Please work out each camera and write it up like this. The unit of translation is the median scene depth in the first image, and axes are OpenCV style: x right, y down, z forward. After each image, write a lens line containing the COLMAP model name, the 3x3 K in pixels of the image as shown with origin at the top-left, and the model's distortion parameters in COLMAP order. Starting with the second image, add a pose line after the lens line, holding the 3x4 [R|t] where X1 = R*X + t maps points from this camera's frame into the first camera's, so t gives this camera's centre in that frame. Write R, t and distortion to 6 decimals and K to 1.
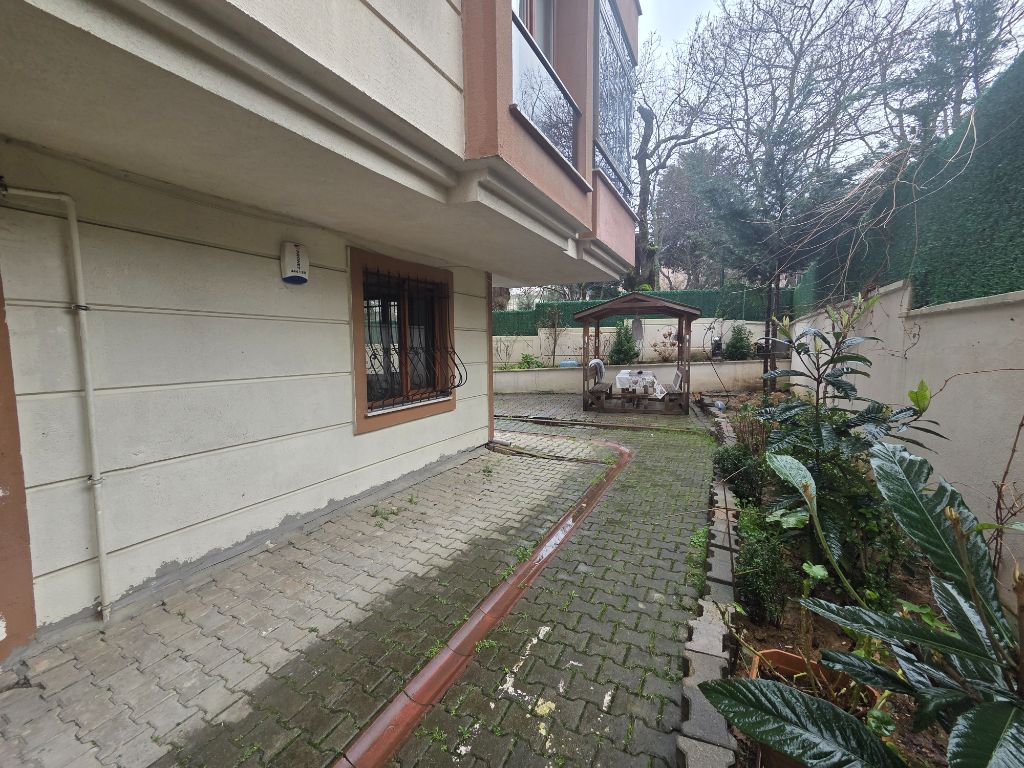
lens RADIAL K [[419.1, 0, 509.2], [0, 419.1, 378.6], [0, 0, 1]] dist [0.003929, -0.000991]
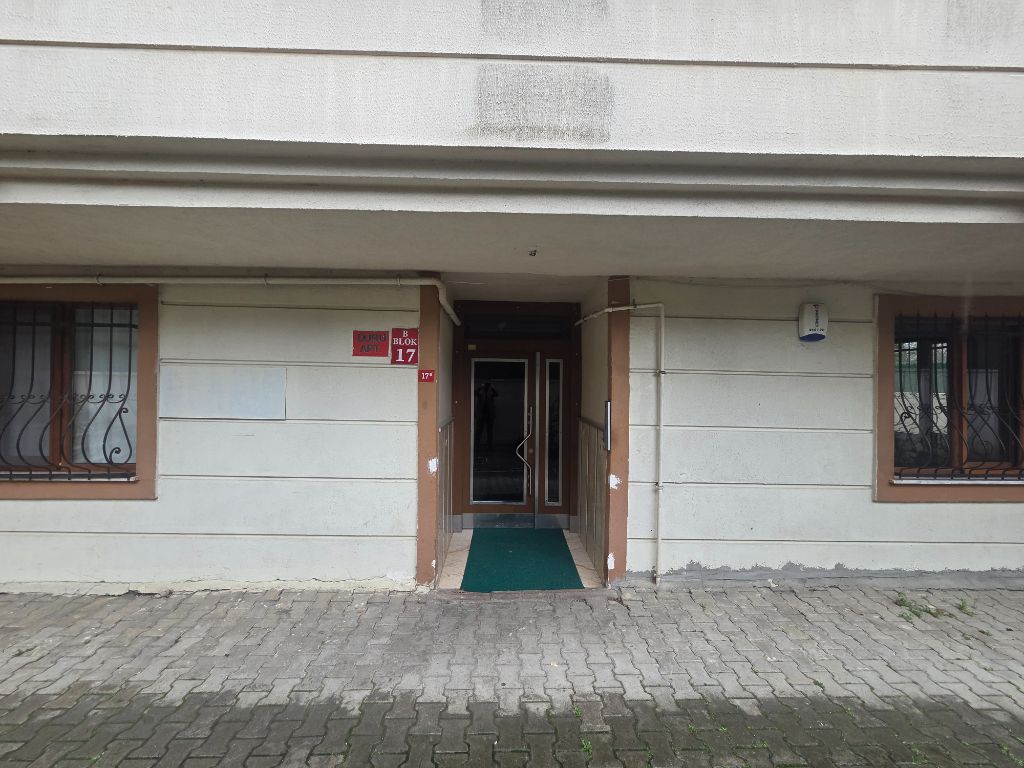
lens RADIAL K [[419.1, 0, 509.2], [0, 419.1, 378.6], [0, 0, 1]] dist [0.003929, -0.000991]
pose [[0.486058, 0.006049, -0.873905, 0.040044], [-0.091545, 0.994827, -0.044031, -0.017864], [0.869118, 0.101404, 0.484098, -0.160014]]
